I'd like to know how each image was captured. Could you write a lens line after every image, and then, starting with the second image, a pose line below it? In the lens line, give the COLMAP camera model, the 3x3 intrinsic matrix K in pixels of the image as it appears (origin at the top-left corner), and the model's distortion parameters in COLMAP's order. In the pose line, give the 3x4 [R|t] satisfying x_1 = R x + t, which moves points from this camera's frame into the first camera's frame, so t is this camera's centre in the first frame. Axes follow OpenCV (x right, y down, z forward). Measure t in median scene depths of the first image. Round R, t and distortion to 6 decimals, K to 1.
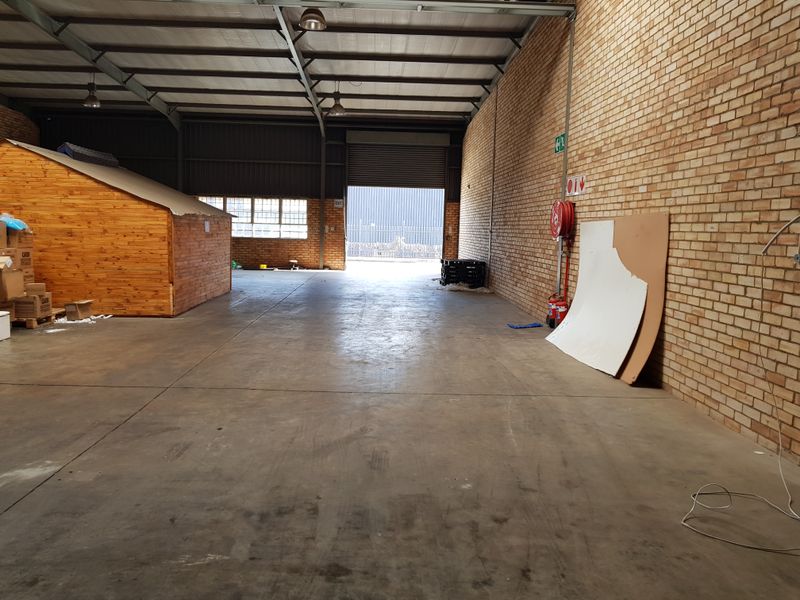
lens RADIAL K [[610.2, 0, 398.7], [0, 610.2, 283.1], [0, 0, 1]] dist [0.003969, -0.002062]
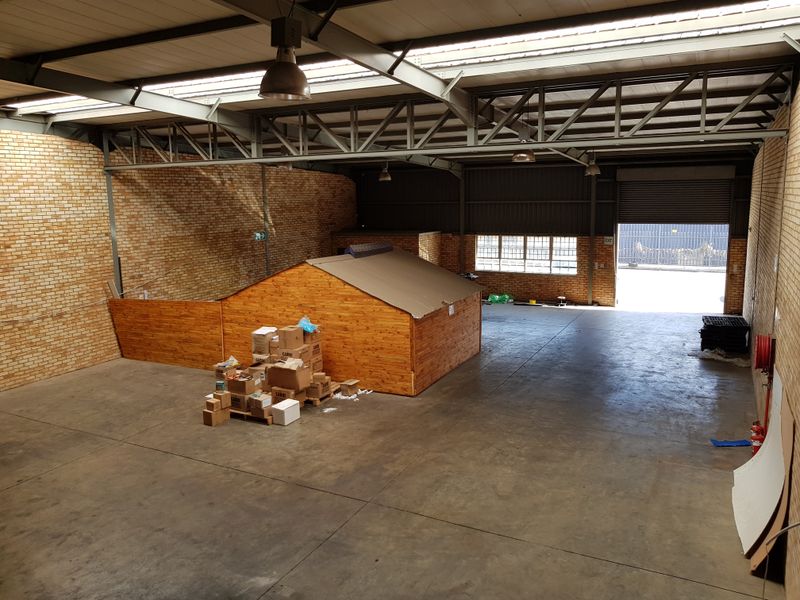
lens RADIAL K [[607.7, 0, 400.0], [0, 607.7, 300.0], [0, 0, 1]] dist [0.007917, 0.000252]
pose [[0.882624, 0.030033, -0.469120, 0.073014], [-0.010049, 0.998934, 0.045044, -0.077723], [0.469973, -0.035043, 0.881985, -0.045363]]
